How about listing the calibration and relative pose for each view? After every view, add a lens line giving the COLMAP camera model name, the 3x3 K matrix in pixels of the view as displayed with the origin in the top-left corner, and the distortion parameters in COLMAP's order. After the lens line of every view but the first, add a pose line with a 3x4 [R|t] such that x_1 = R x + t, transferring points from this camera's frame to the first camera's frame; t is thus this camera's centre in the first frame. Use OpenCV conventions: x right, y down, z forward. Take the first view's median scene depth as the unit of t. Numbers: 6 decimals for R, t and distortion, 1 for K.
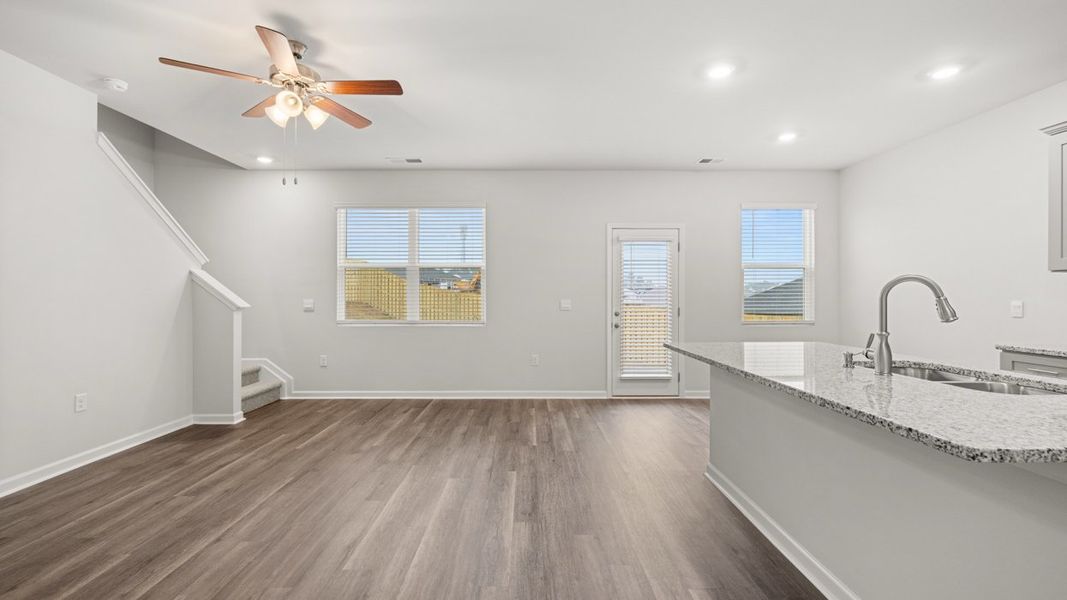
lens RADIAL K [[447.6, 0, 533.7], [0, 447.6, 295.5], [0, 0, 1]] dist [0.000604, 0.000822]
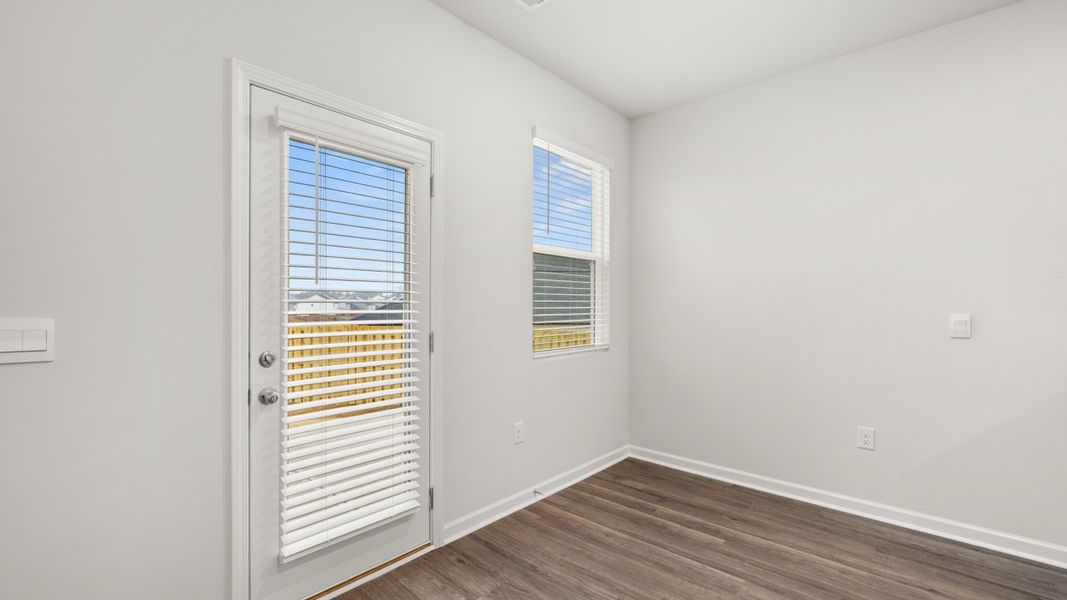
lens RADIAL K [[447.6, 0, 523.1], [0, 447.6, 308.2], [0, 0, 1]] dist [0.000604, 0.000822]
pose [[0.678665, -0.003554, 0.734439, 0.076232], [-0.004602, 0.999948, 0.009090, 0.000572], [-0.734434, -0.009549, 0.678613, 0.654716]]
